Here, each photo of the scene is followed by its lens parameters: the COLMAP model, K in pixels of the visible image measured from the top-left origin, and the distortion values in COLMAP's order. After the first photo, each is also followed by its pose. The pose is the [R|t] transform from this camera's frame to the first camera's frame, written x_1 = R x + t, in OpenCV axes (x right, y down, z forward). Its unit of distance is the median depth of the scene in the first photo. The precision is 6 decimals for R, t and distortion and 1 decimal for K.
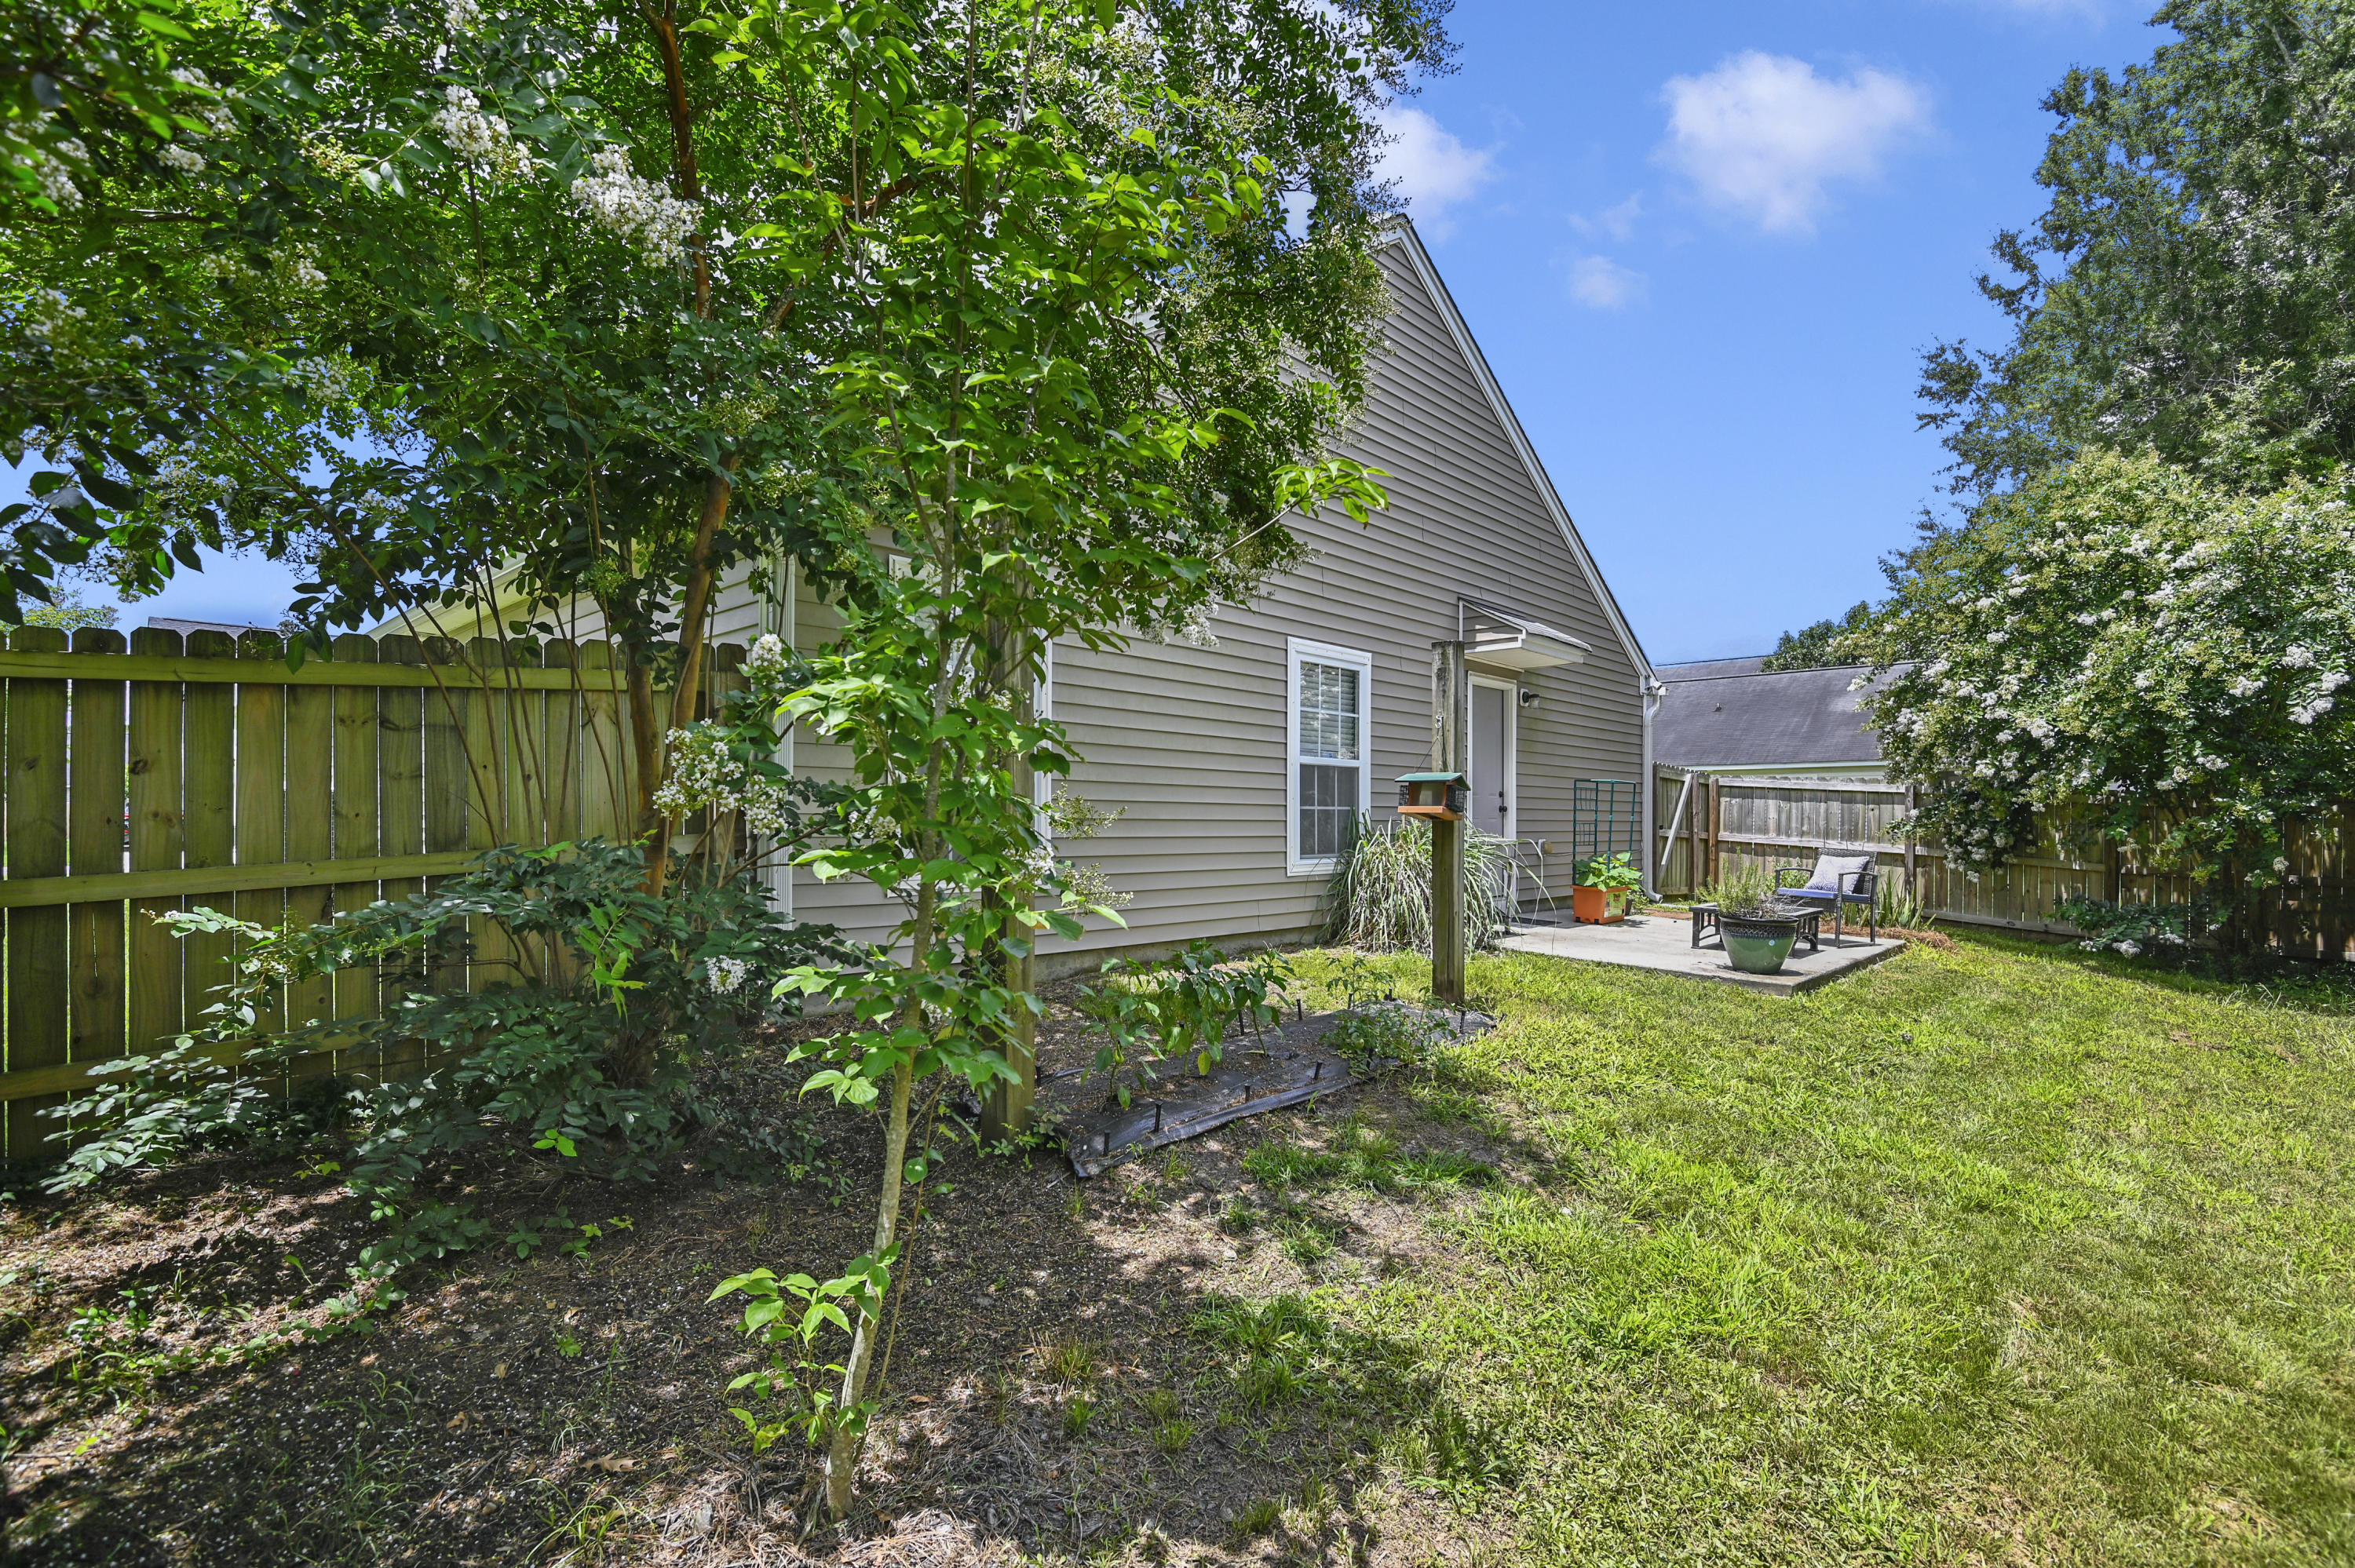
lens RADIAL K [[1094.7, 0, 1177.9], [0, 1094.7, 786.1], [0, 0, 1]] dist [-0.021927, 0.001623]
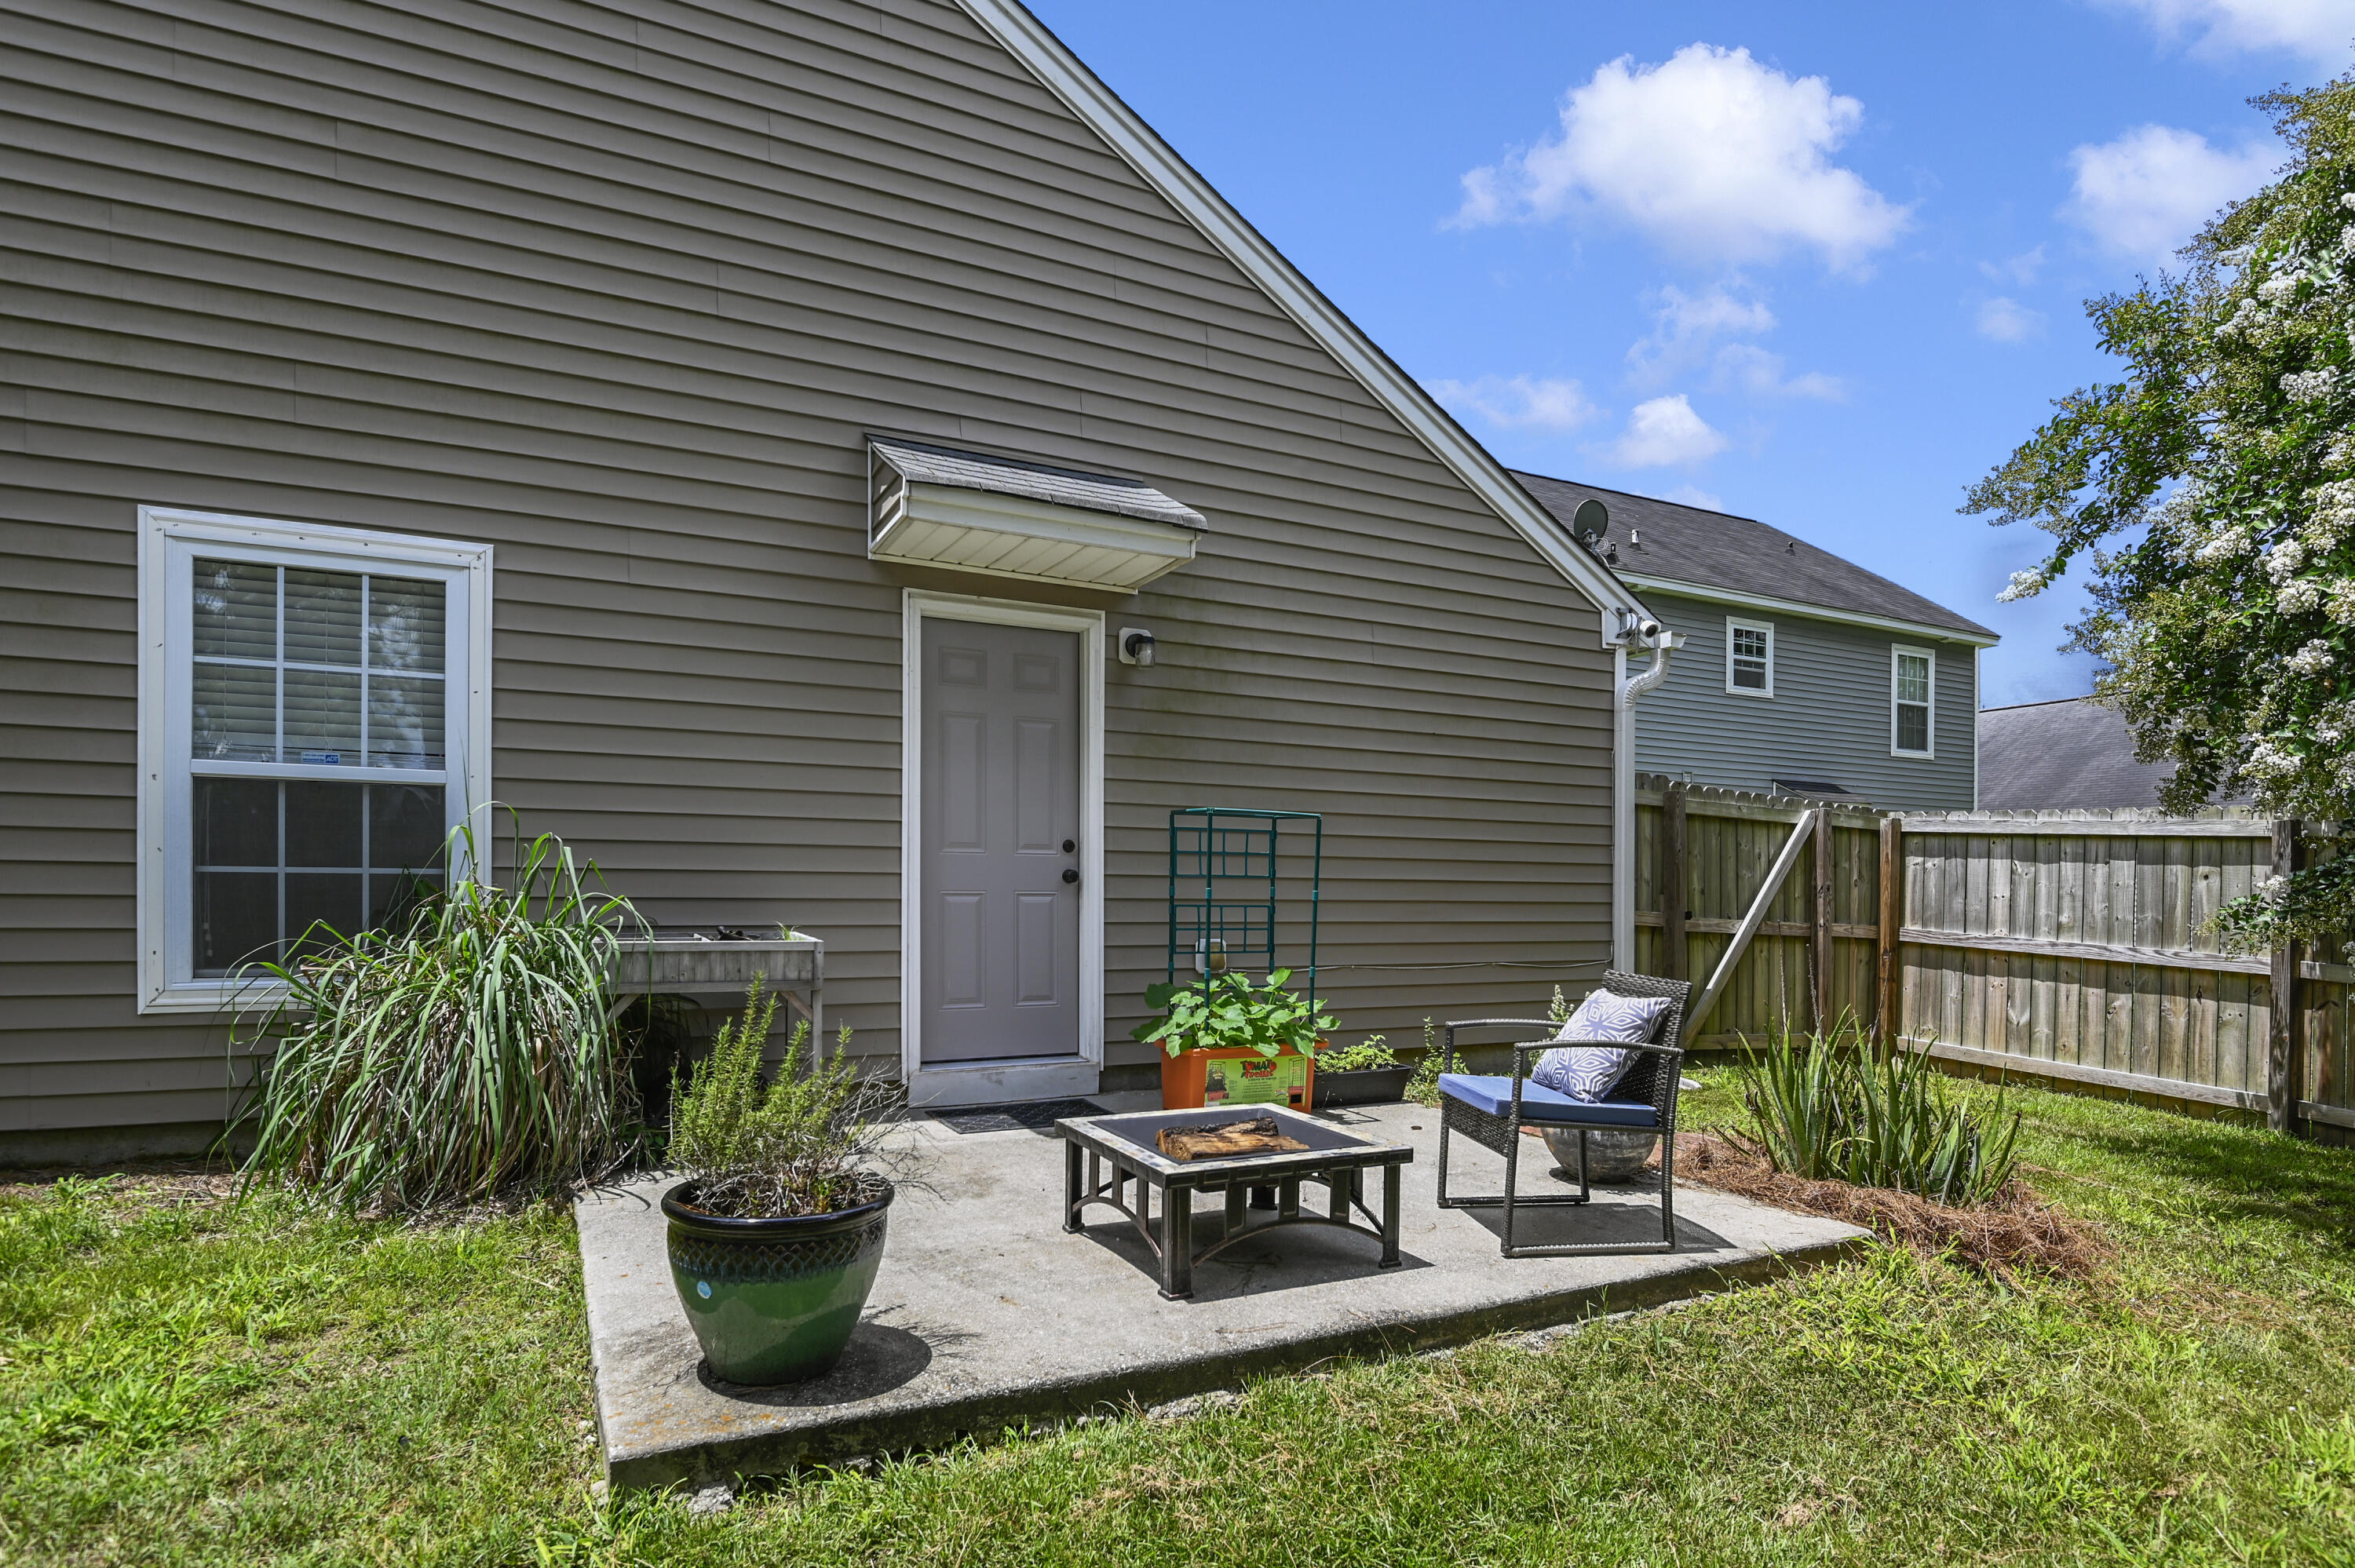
lens RADIAL K [[1288.2, 0, 1168.1], [0, 1288.2, 875.5], [0, 0, 1]] dist [-0.020622, -0.000484]
pose [[0.945473, -0.008954, -0.325578, 0.418167], [0.010779, 0.999935, 0.003802, 0.015265], [0.325523, -0.007104, 0.945507, 0.374473]]
